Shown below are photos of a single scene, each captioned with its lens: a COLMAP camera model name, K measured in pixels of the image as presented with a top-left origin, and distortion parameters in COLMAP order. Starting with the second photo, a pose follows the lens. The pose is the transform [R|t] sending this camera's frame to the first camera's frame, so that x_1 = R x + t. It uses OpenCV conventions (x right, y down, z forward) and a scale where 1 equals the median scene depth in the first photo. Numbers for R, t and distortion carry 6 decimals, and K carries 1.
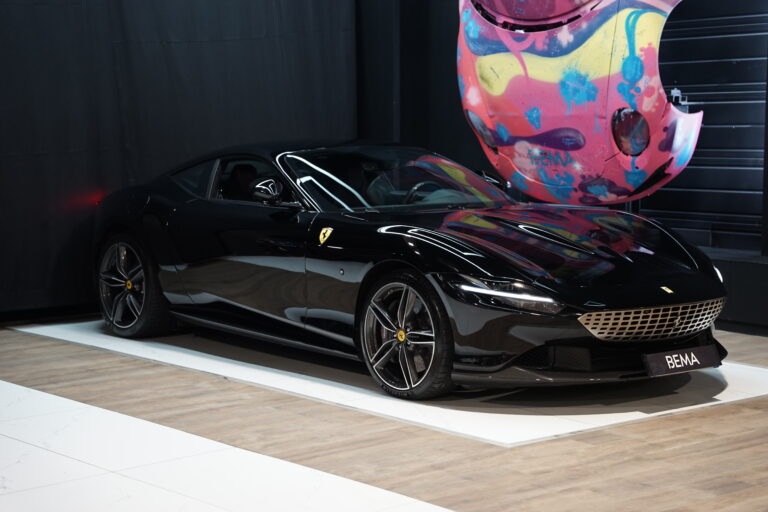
lens RADIAL K [[1468.2, 0, 369.9], [0, 1468.2, 256.2], [0, 0, 1]] dist [0.439147, -0.341800]
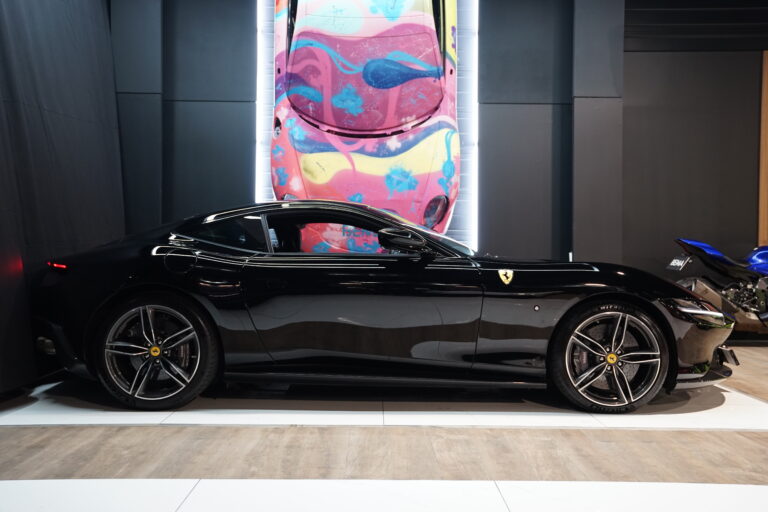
lens RADIAL K [[721.2, 0, 384.0], [0, 721.2, 256.0], [0, 0, 1]] dist [0.007313, 0.013190]
pose [[0.640916, -0.000191, 0.767611, -0.395266], [0.067794, 0.996106, -0.056356, -0.004287], [-0.764611, 0.088159, 0.638434, 0.583364]]
